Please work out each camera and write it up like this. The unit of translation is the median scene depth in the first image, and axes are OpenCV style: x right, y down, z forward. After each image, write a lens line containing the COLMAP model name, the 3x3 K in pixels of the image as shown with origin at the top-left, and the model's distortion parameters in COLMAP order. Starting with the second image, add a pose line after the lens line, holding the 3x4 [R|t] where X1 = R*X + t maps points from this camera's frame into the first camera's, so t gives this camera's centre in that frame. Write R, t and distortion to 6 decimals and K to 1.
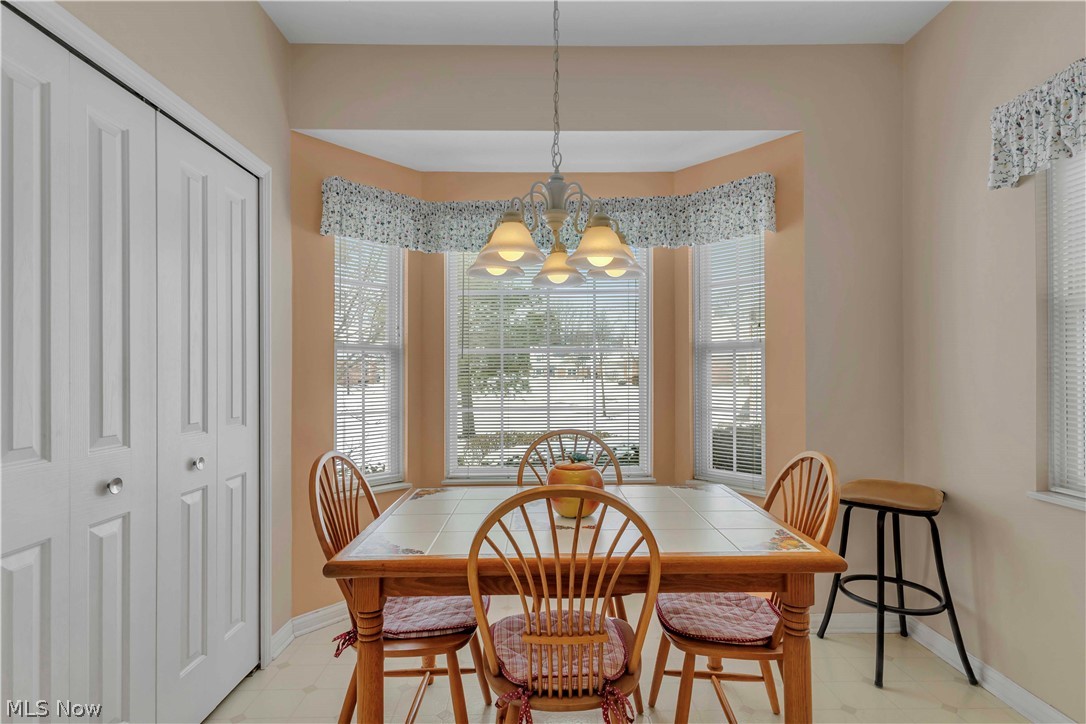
lens RADIAL K [[549.7, 0, 540.9], [0, 549.7, 368.4], [0, 0, 1]] dist [0.040902, 0.000176]
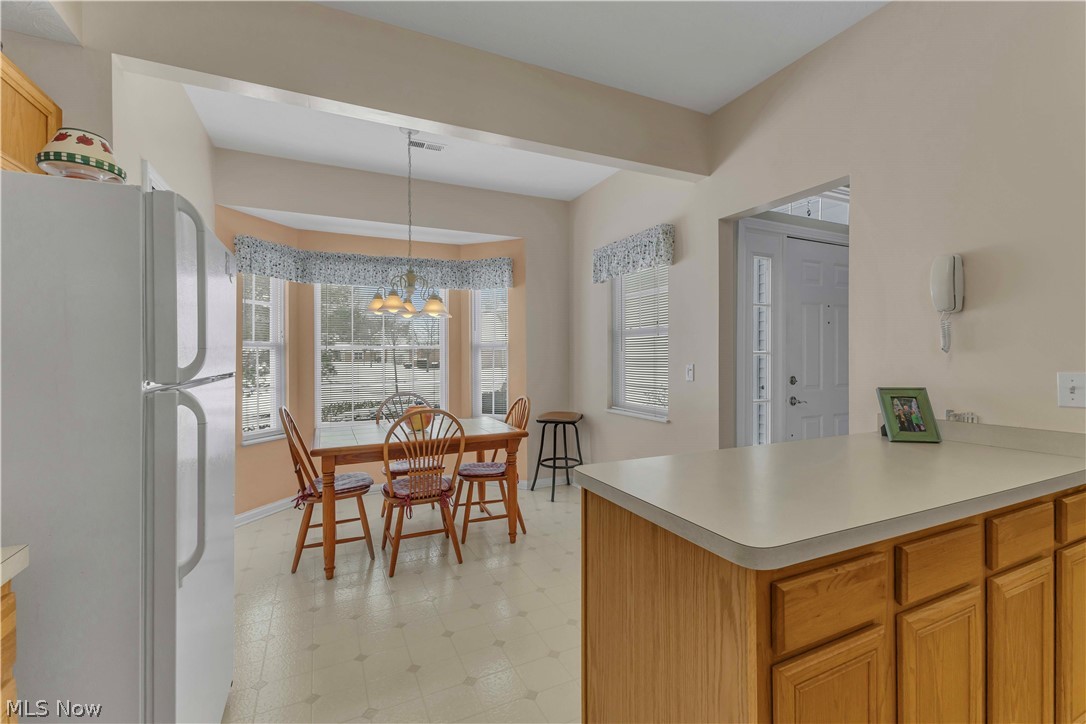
lens RADIAL K [[469.7, 0, 539.4], [0, 469.7, 358.0], [0, 0, 1]] dist [0.001347, 0.000060]
pose [[0.907421, -0.005505, 0.420187, -0.235693], [0.001047, 0.999941, 0.010839, -0.023345], [-0.420222, -0.009396, 0.907373, -0.682871]]
